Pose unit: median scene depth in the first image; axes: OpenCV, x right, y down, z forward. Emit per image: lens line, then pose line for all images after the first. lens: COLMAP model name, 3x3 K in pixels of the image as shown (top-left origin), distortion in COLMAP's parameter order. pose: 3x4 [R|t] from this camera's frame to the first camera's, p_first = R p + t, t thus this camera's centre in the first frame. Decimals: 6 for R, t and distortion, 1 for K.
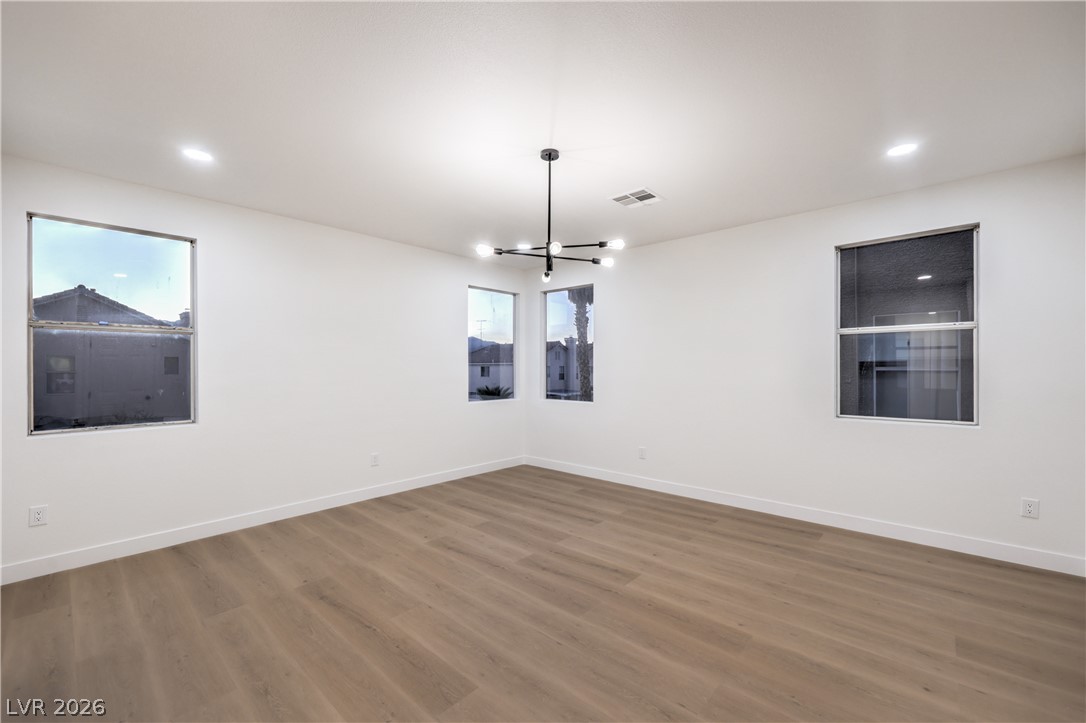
lens RADIAL K [[441.6, 0, 553.0], [0, 441.6, 369.7], [0, 0, 1]] dist [-0.000034, -0.000427]
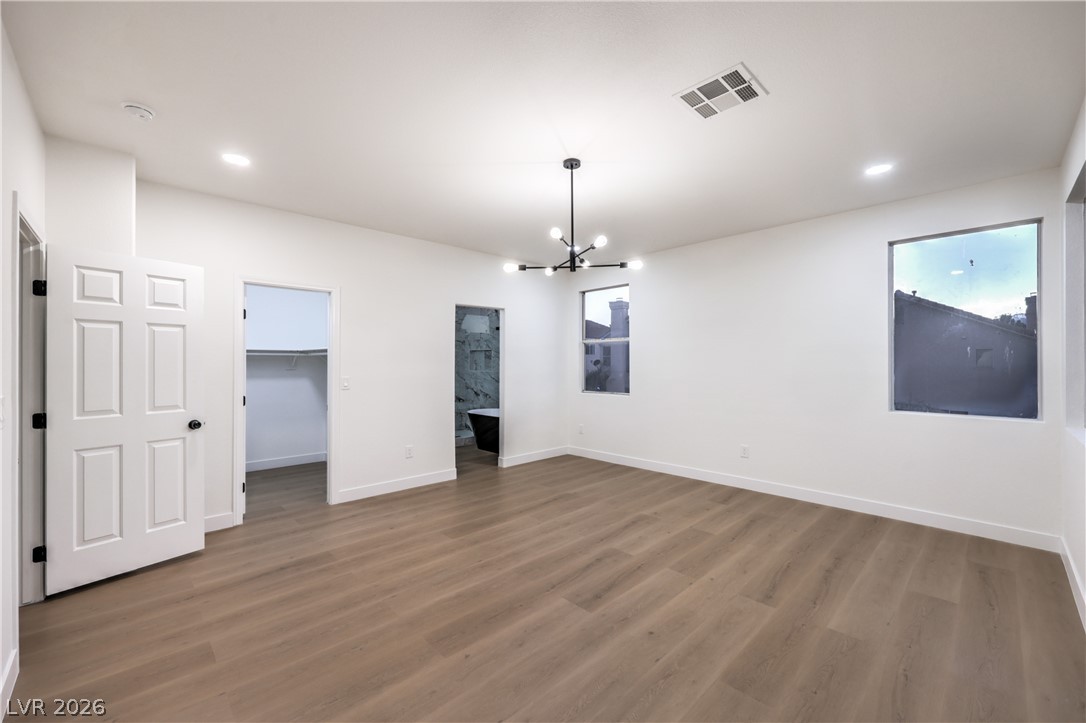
lens RADIAL K [[441.6, 0, 546.8], [0, 441.6, 360.6], [0, 0, 1]] dist [-0.000034, -0.000427]
pose [[-0.082479, -0.002950, -0.996588, 0.848642], [-0.002369, 0.999993, -0.002764, -0.004061], [0.996590, 0.002133, -0.082486, 0.811649]]
